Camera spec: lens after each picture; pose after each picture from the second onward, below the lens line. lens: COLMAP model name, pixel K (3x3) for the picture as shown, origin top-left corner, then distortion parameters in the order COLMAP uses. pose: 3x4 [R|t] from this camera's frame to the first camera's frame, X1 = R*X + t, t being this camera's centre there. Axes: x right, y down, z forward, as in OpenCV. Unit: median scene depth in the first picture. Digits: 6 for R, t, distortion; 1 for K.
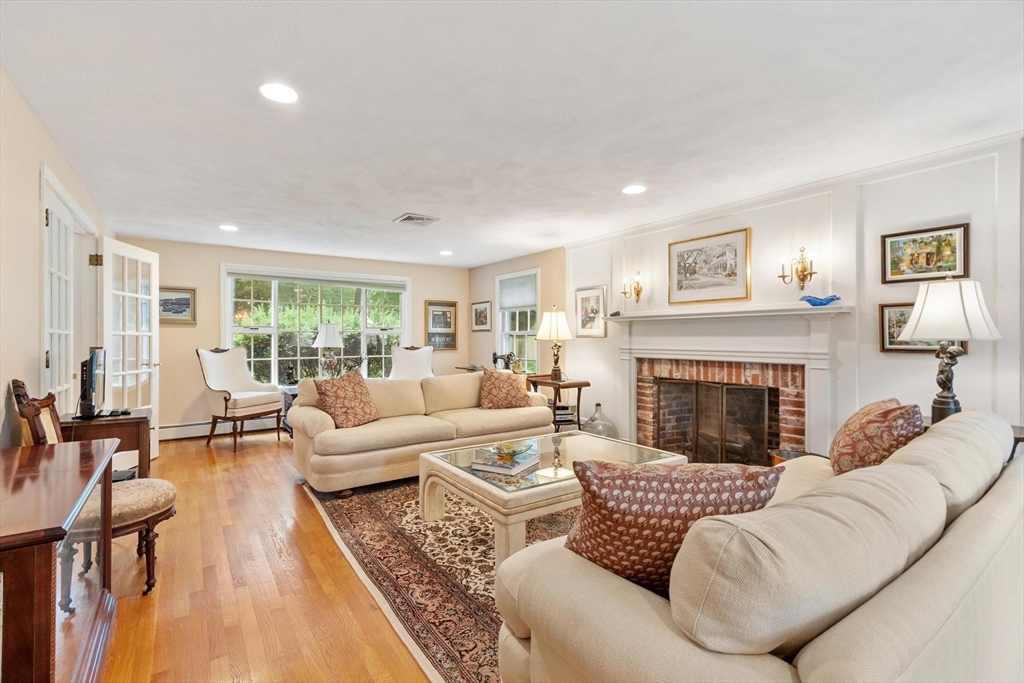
lens RADIAL K [[468.8, 0, 488.3], [0, 468.8, 340.0], [0, 0, 1]] dist [0.000435, -0.000091]
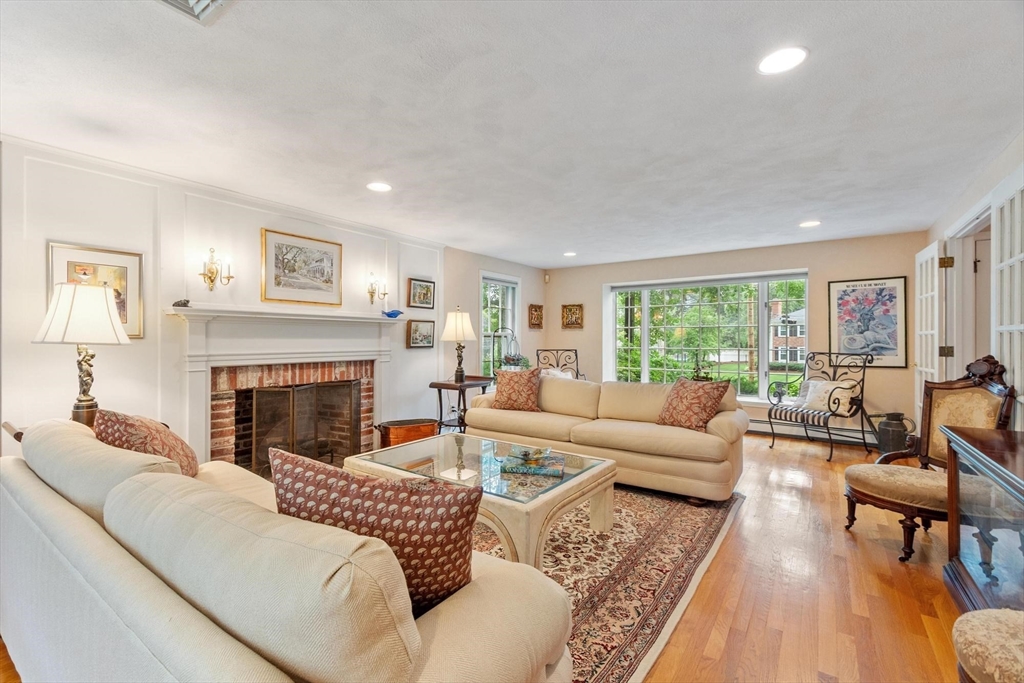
lens RADIAL K [[448.2, 0, 489.4], [0, 448.2, 339.9], [0, 0, 1]] dist [-0.000945, -0.000027]
pose [[-0.353986, 0.003513, 0.935244, -0.588981], [0.007629, 0.999971, -0.000868, -0.000389], [-0.935220, 0.006827, -0.354003, 1.032902]]
